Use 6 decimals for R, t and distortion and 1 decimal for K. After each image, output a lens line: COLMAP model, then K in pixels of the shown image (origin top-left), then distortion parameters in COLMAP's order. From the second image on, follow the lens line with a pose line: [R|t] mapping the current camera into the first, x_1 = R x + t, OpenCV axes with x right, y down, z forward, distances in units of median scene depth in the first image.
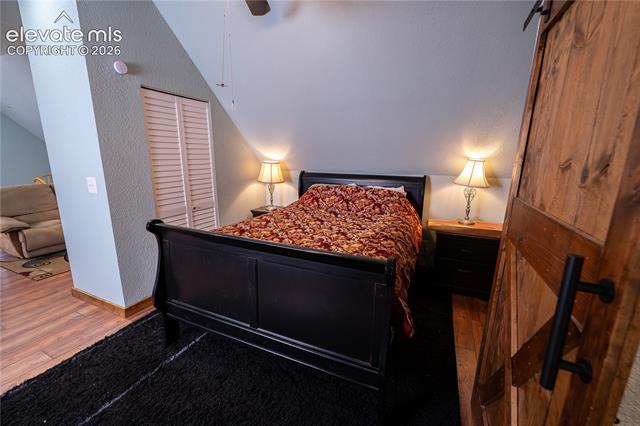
lens RADIAL K [[266.0, 0, 320.0], [0, 266.0, 211.4], [0, 0, 1]] dist [0.002181, 0.000365]
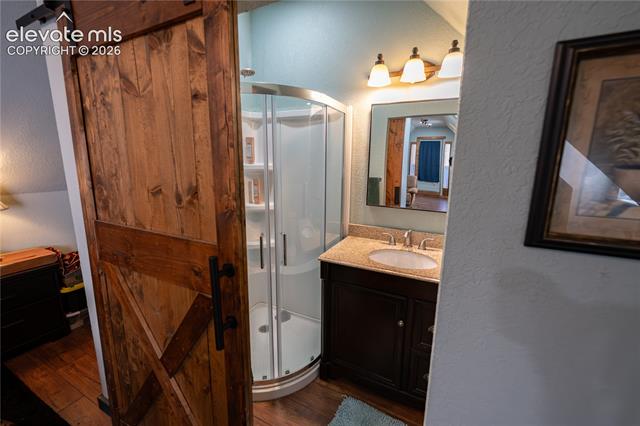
lens RADIAL K [[266.0, 0, 320.0], [0, 266.0, 211.3], [0, 0, 1]] dist [0.002181, 0.000365]
pose [[0.046848, -0.195972, 0.979490, -0.301720], [0.195613, 0.963381, 0.183393, -0.167946], [-0.979562, 0.183009, 0.083467, 0.169708]]
